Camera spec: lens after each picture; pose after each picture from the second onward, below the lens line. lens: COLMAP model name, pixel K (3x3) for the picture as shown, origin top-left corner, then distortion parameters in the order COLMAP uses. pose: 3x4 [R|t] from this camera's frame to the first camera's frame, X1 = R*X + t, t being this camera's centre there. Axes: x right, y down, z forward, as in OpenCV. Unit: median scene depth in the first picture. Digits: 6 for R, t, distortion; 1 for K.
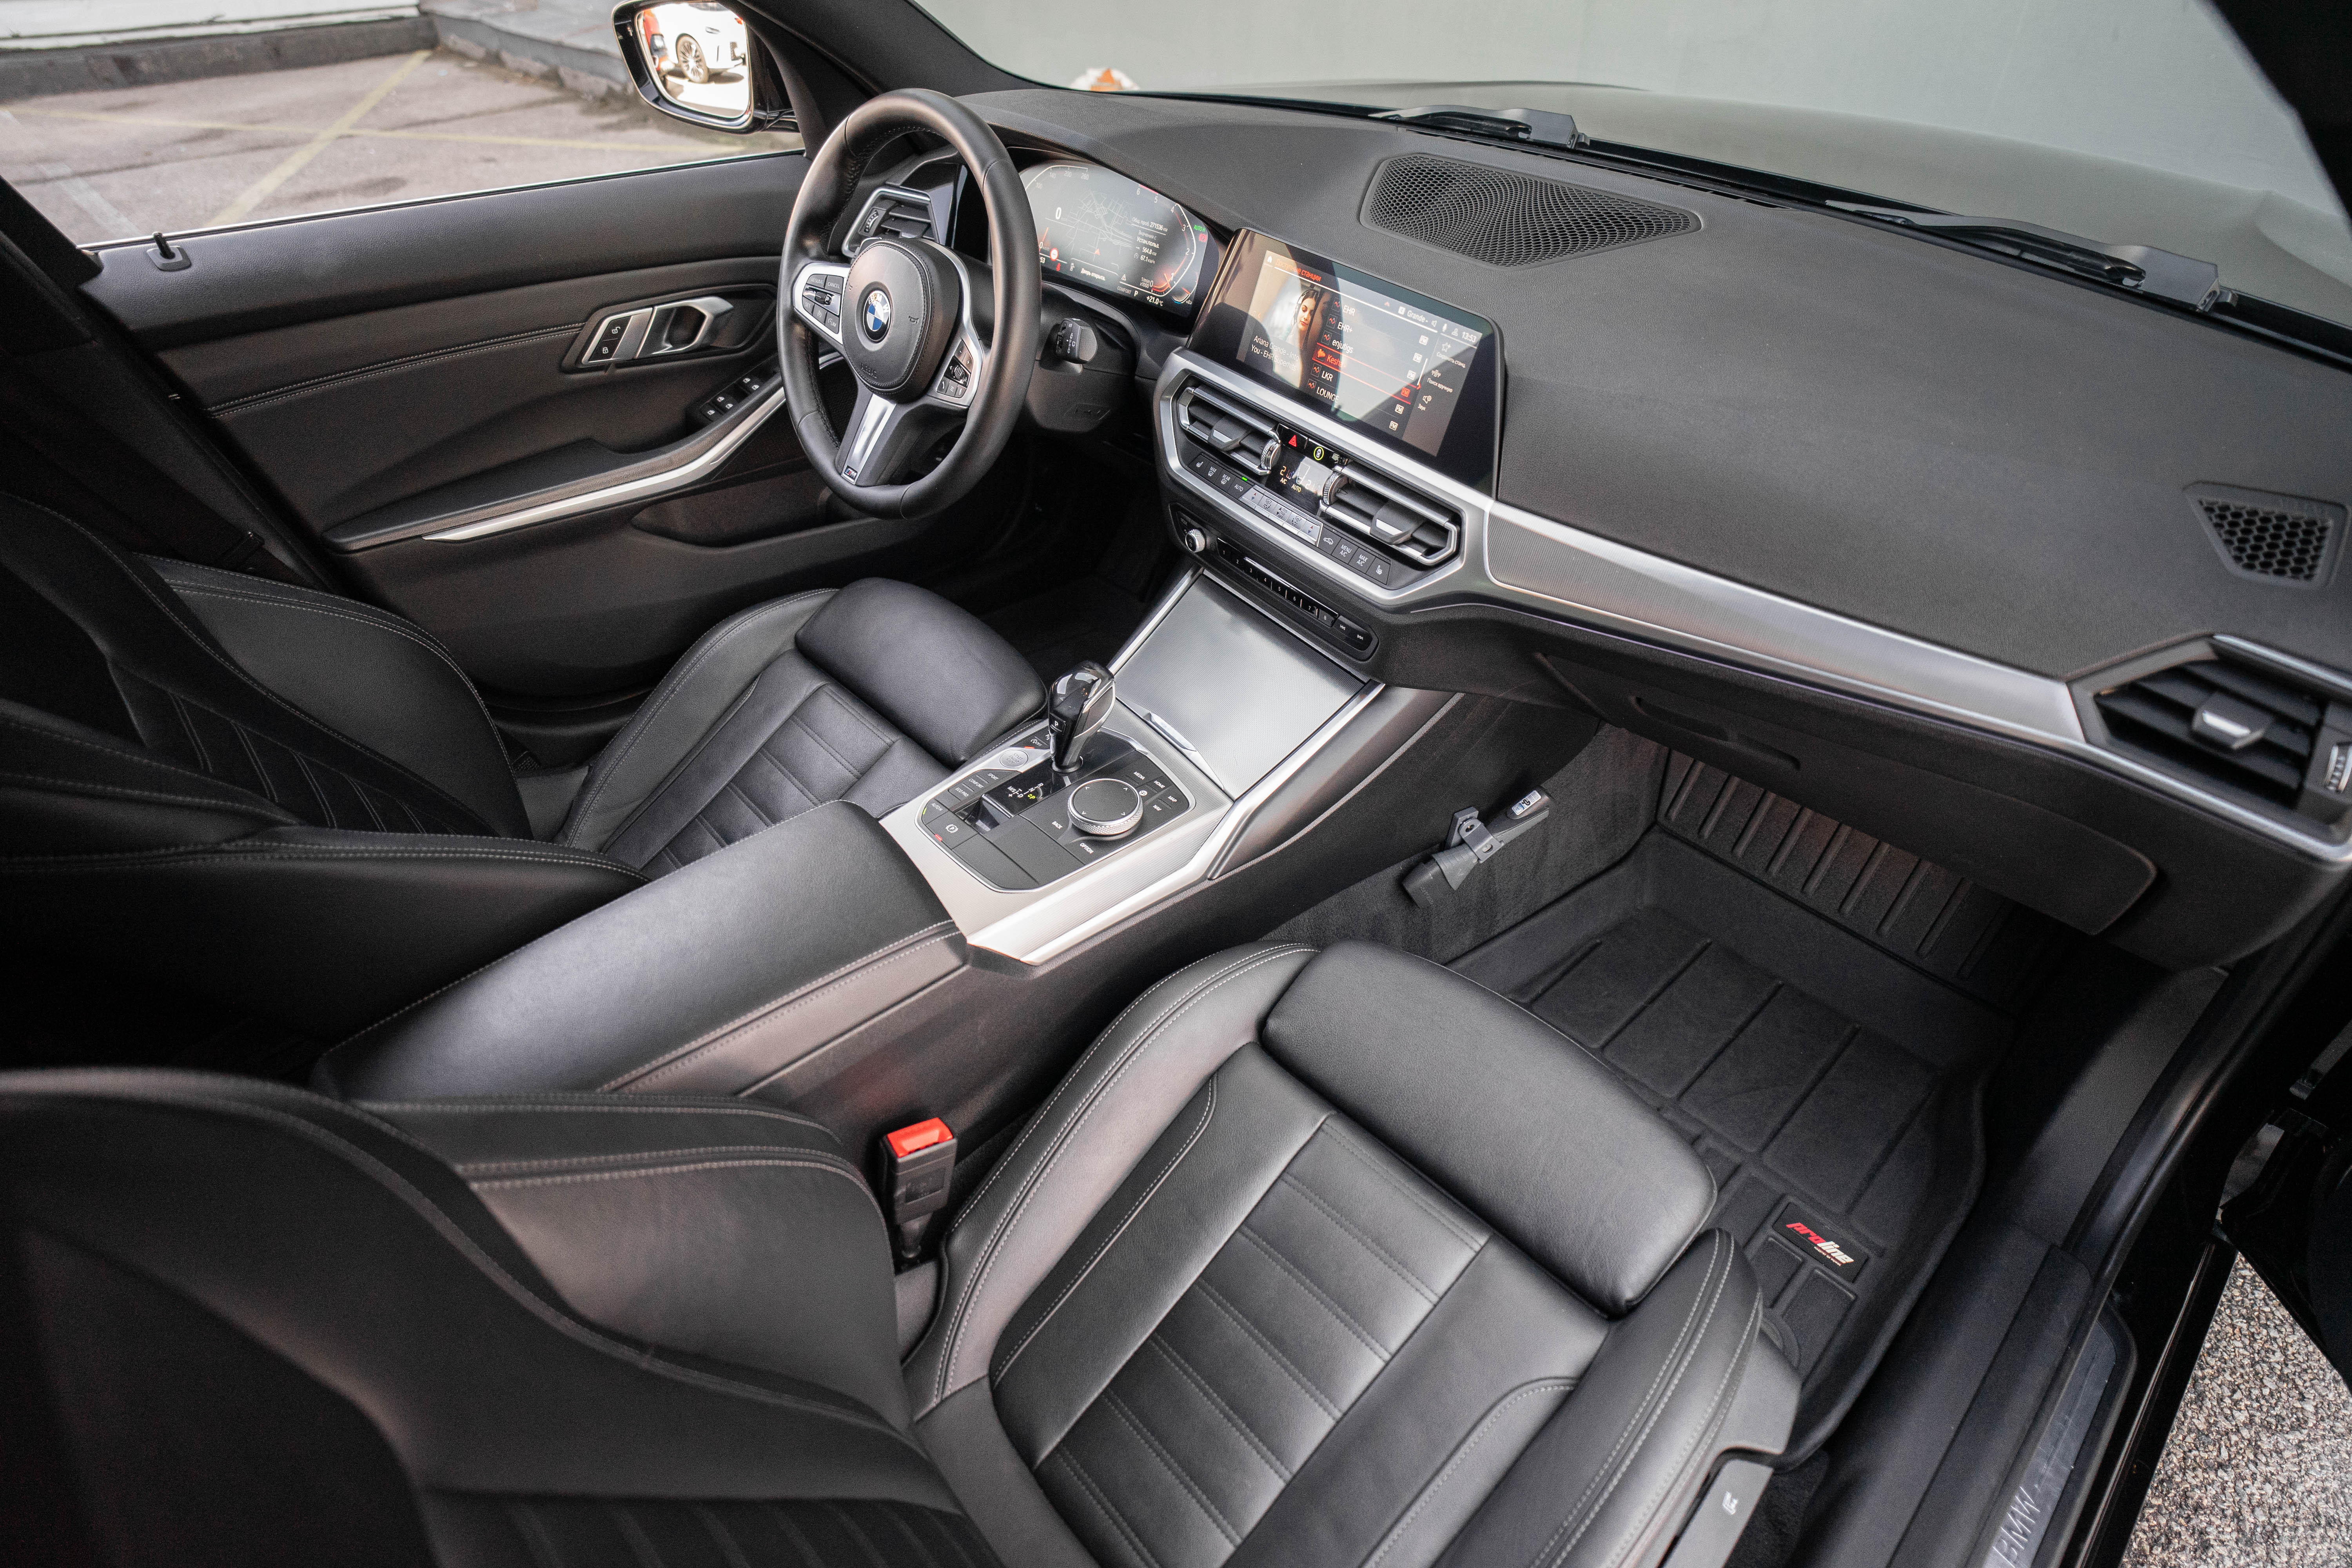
lens RADIAL K [[1208.7, 0, 1222.9], [0, 1208.7, 754.8], [0, 0, 1]] dist [-0.050479, 0.018016]
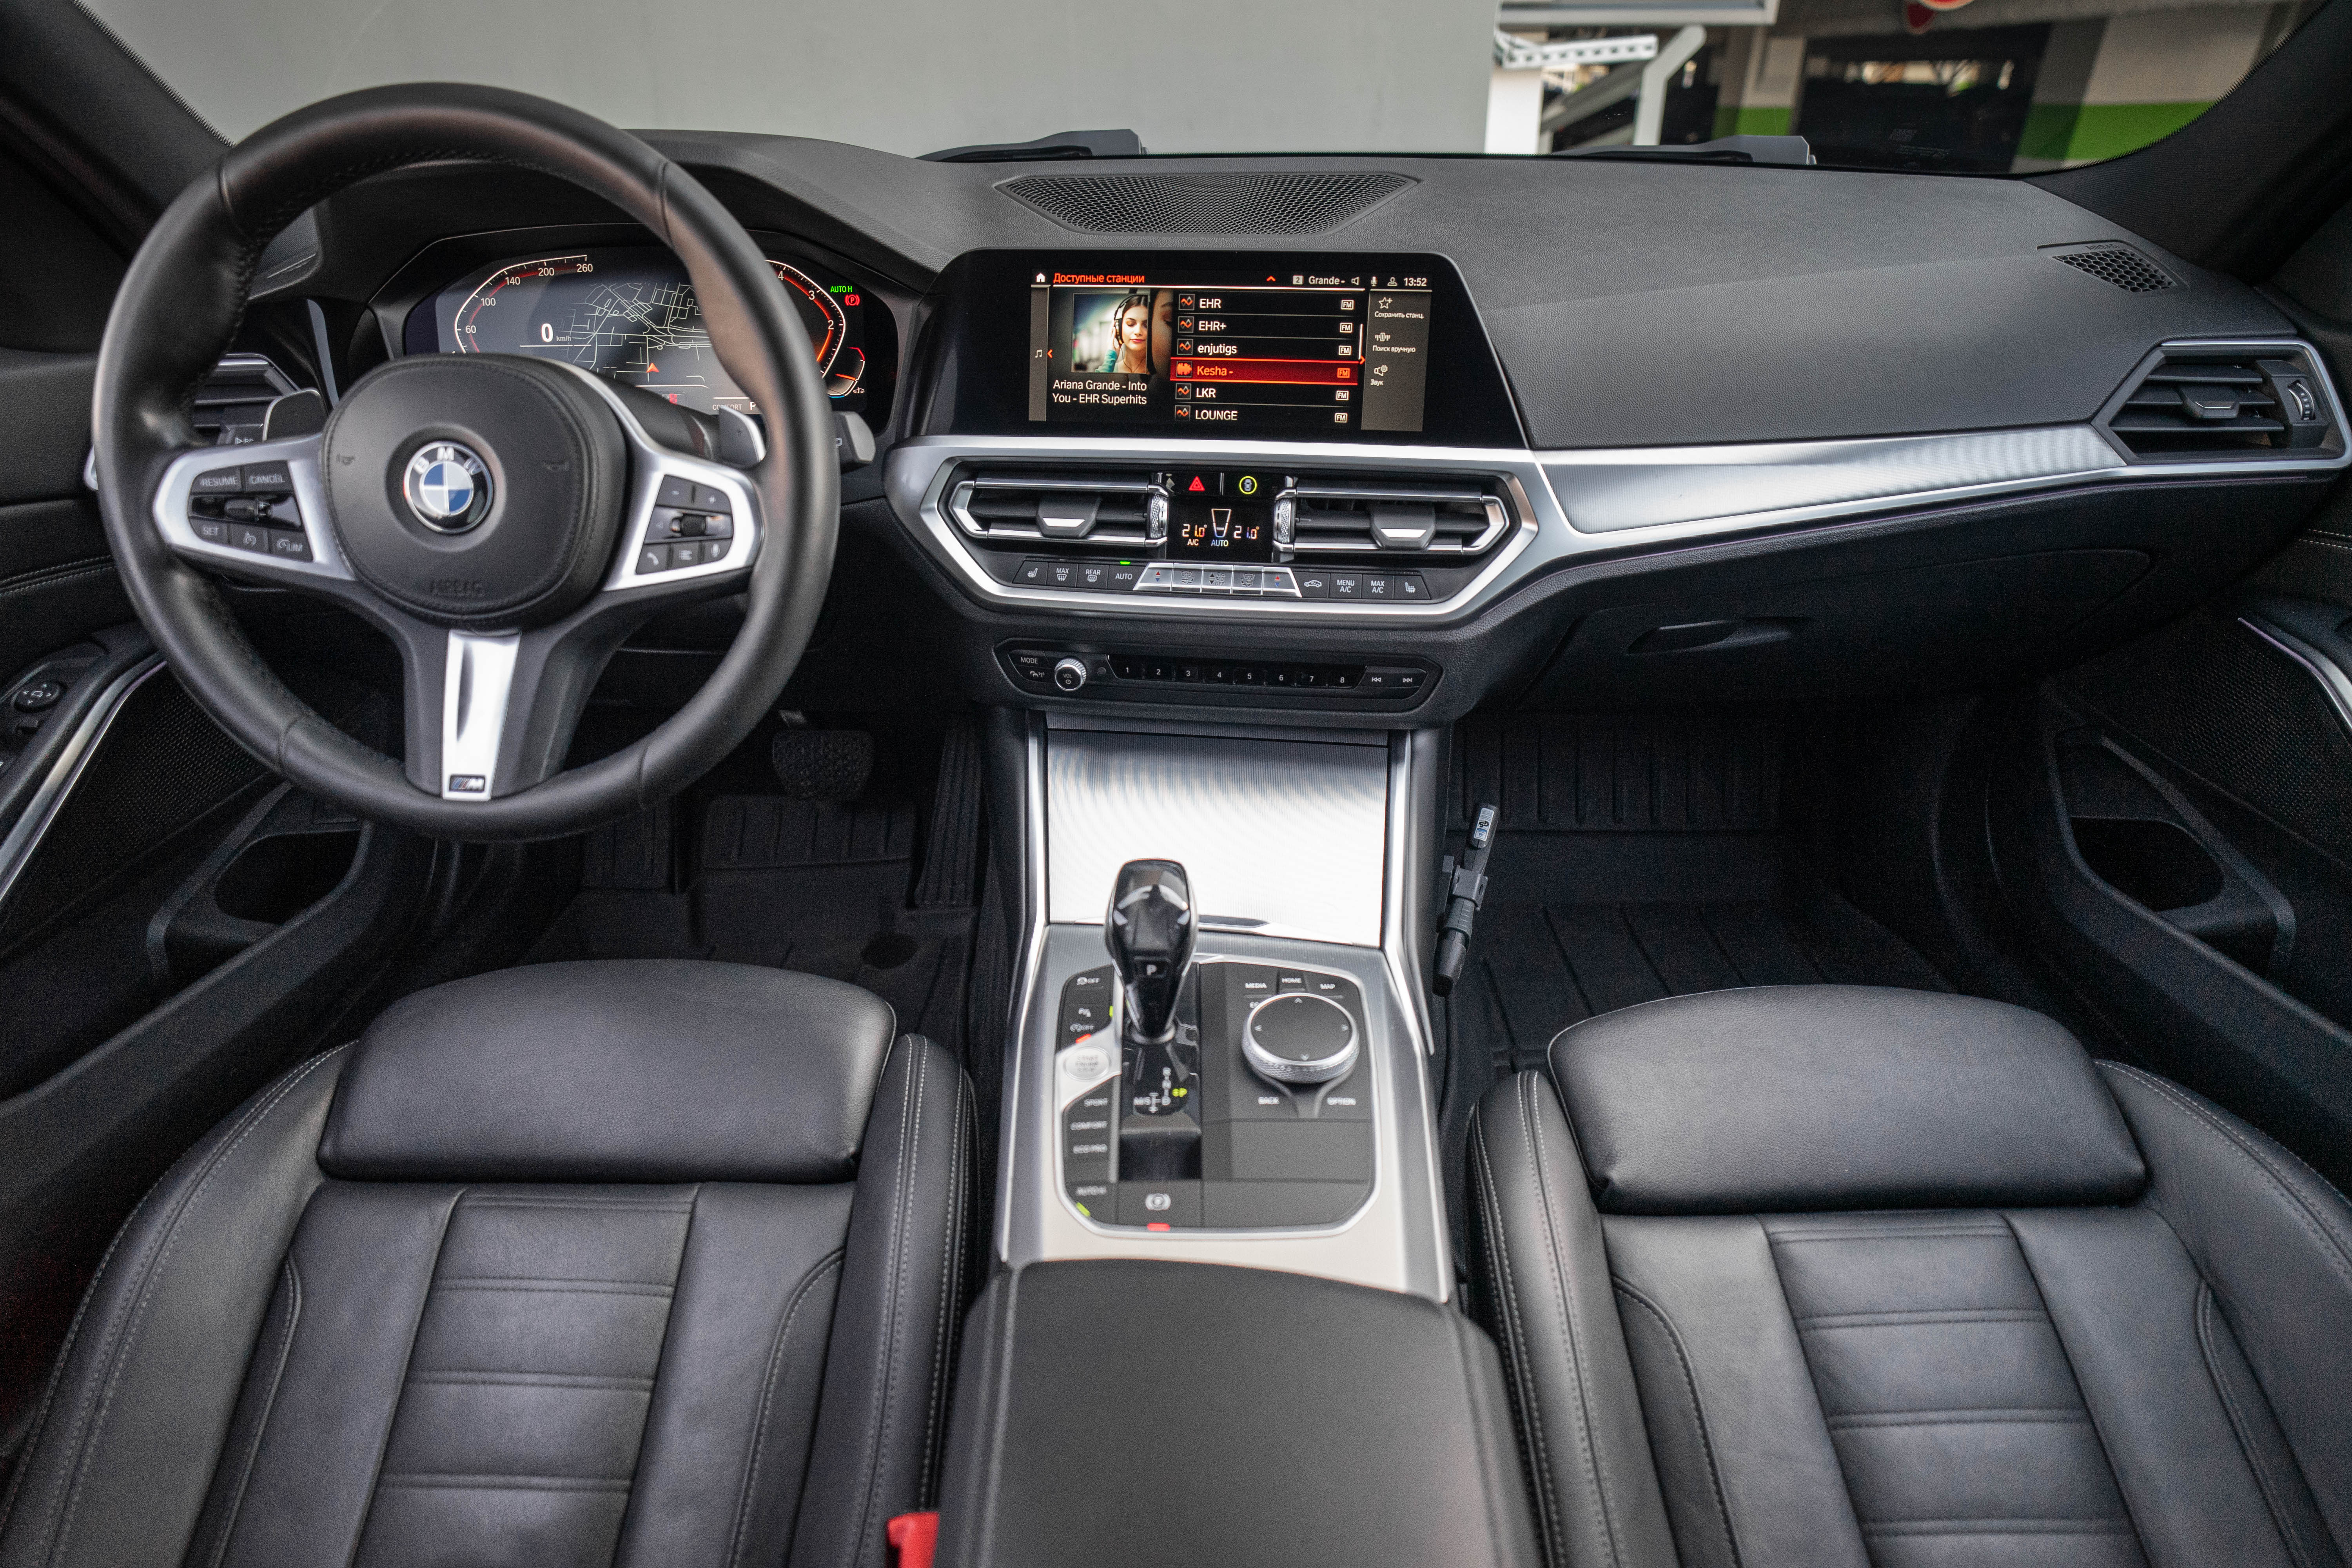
lens RADIAL K [[1208.7, 0, 1180.3], [0, 1208.7, 768.7], [0, 0, 1]] dist [-0.050479, 0.018016]
pose [[0.707196, -0.363640, 0.606333, -0.467664], [0.454686, 0.890644, 0.003830, -0.113362], [-0.541419, 0.272983, 0.795202, 0.467219]]
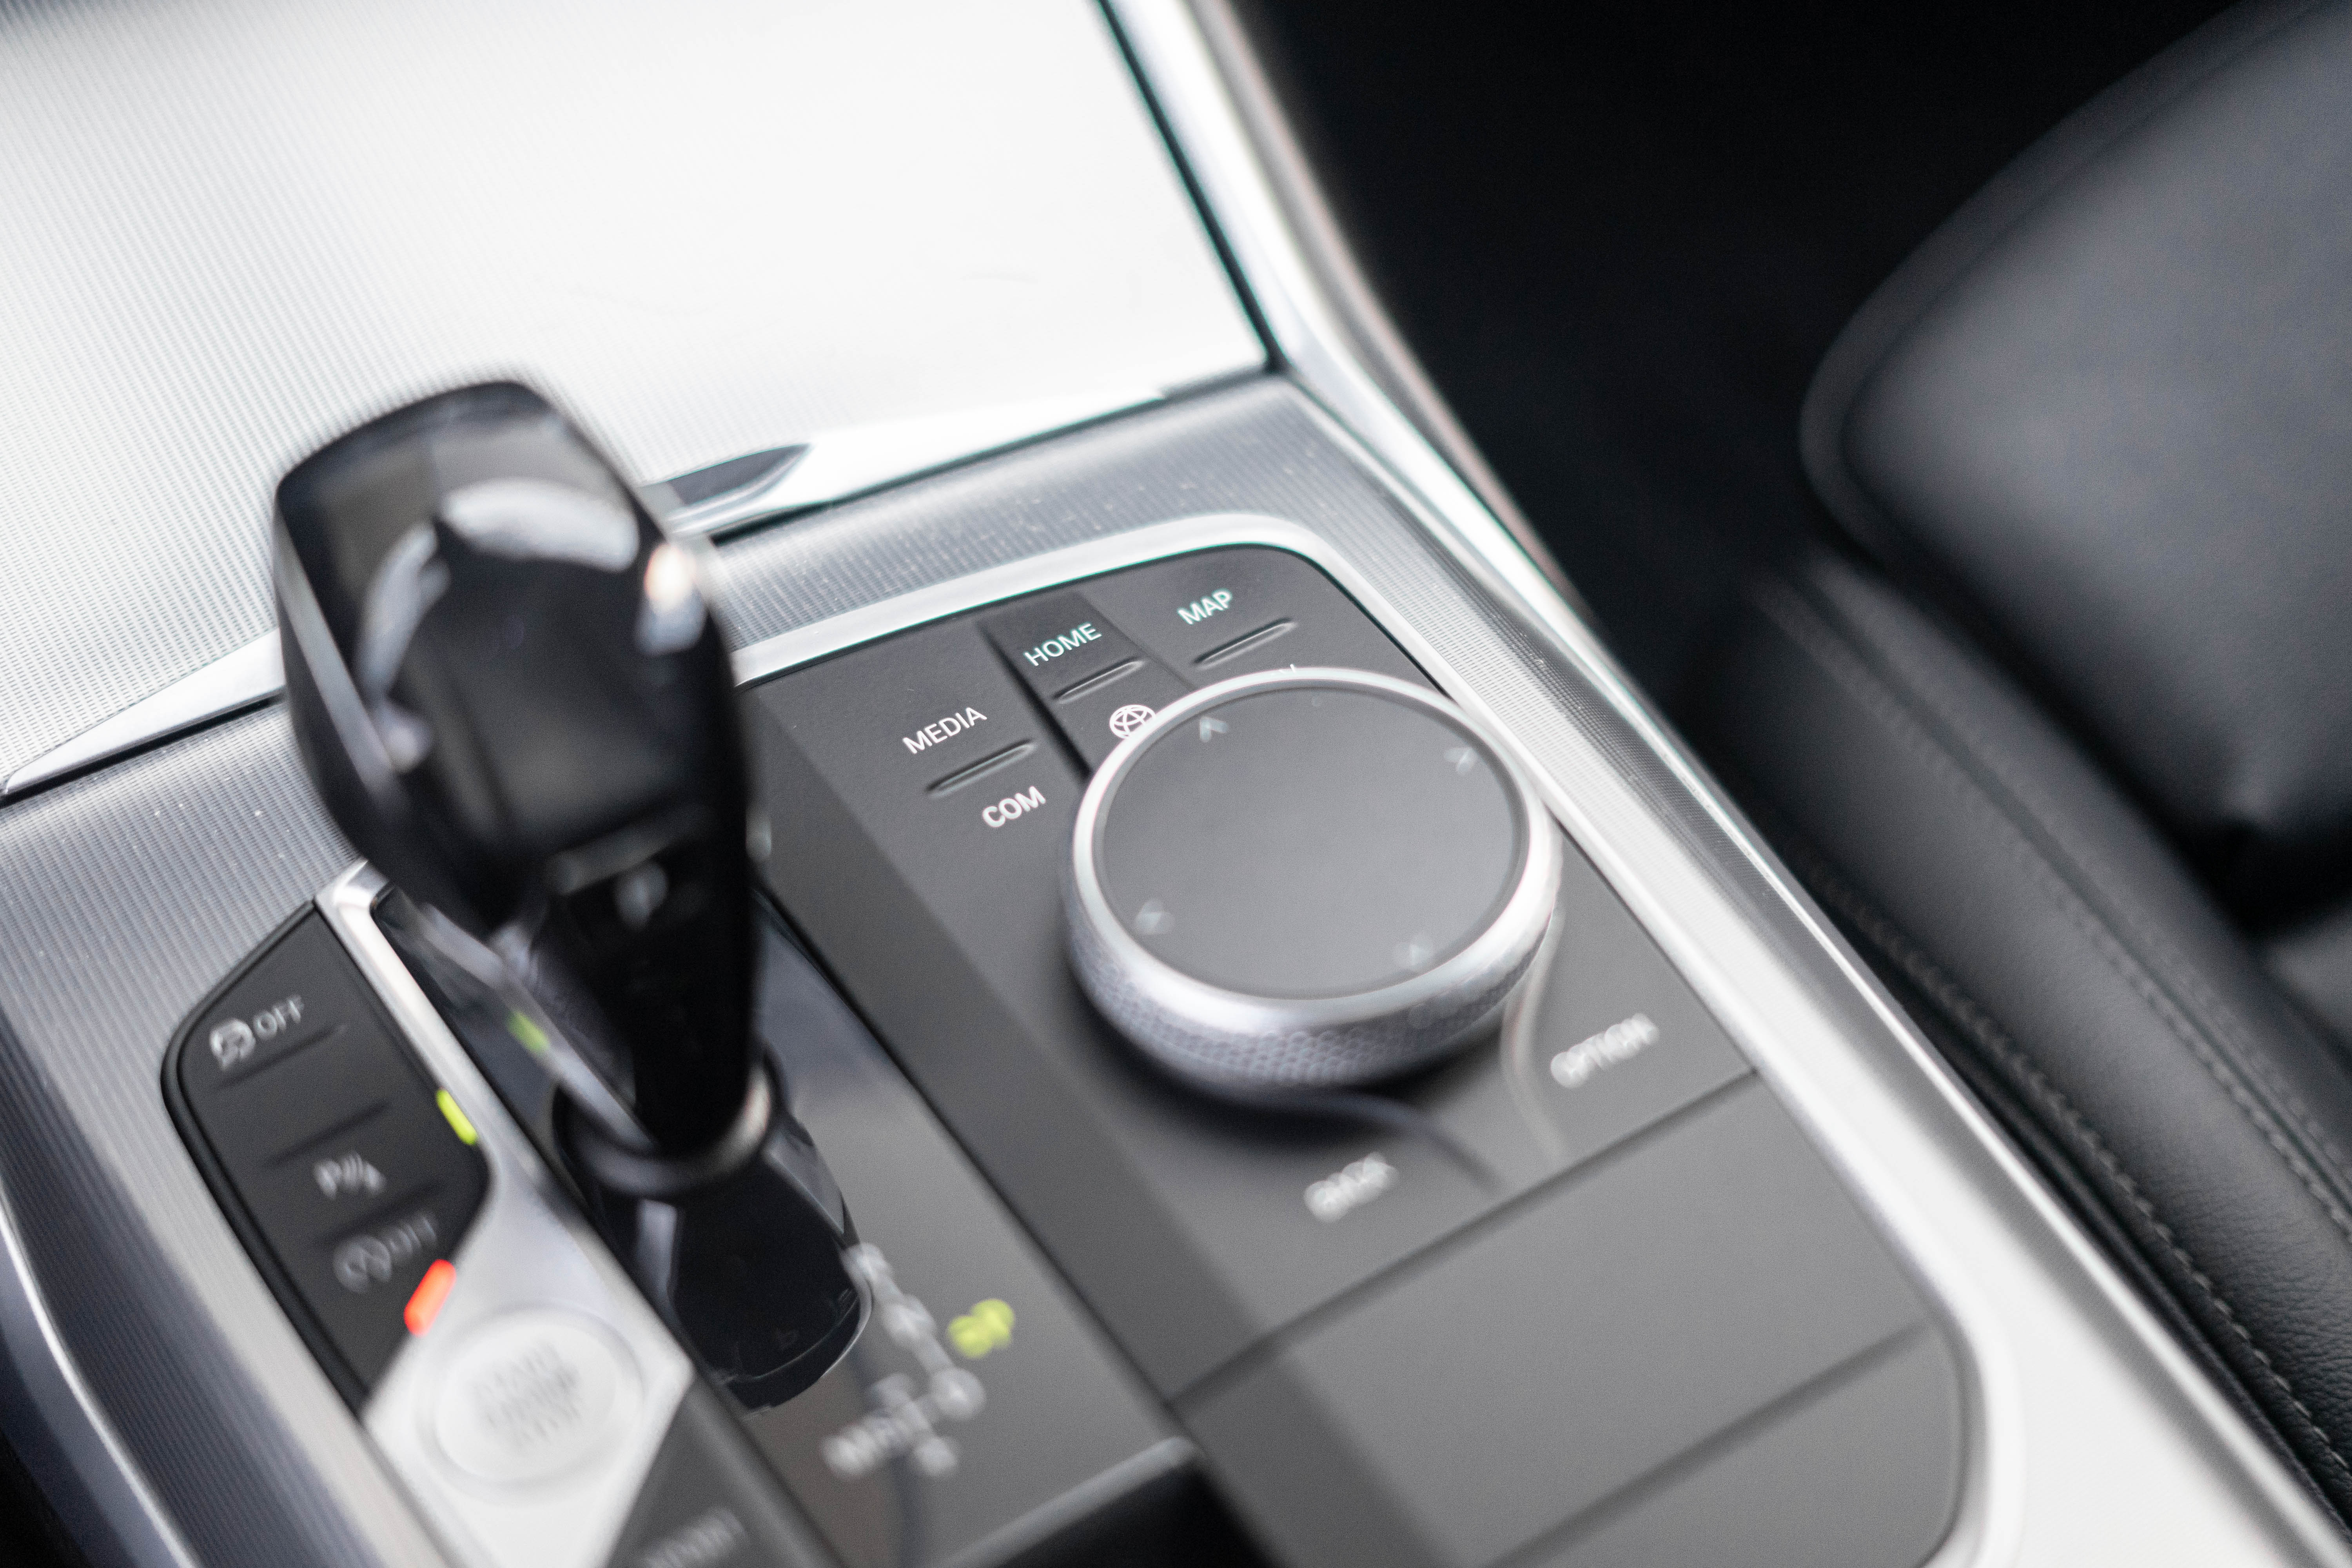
lens RADIAL K [[3661.5, 0, 1177.6], [0, 3661.5, 779.1], [0, 0, 1]] dist [-0.059859, 0.000000]
pose [[0.216515, -0.738664, 0.638355, -0.372094], [0.651257, 0.596399, 0.469225, -0.183319], [-0.727314, 0.314139, 0.610189, 0.708552]]
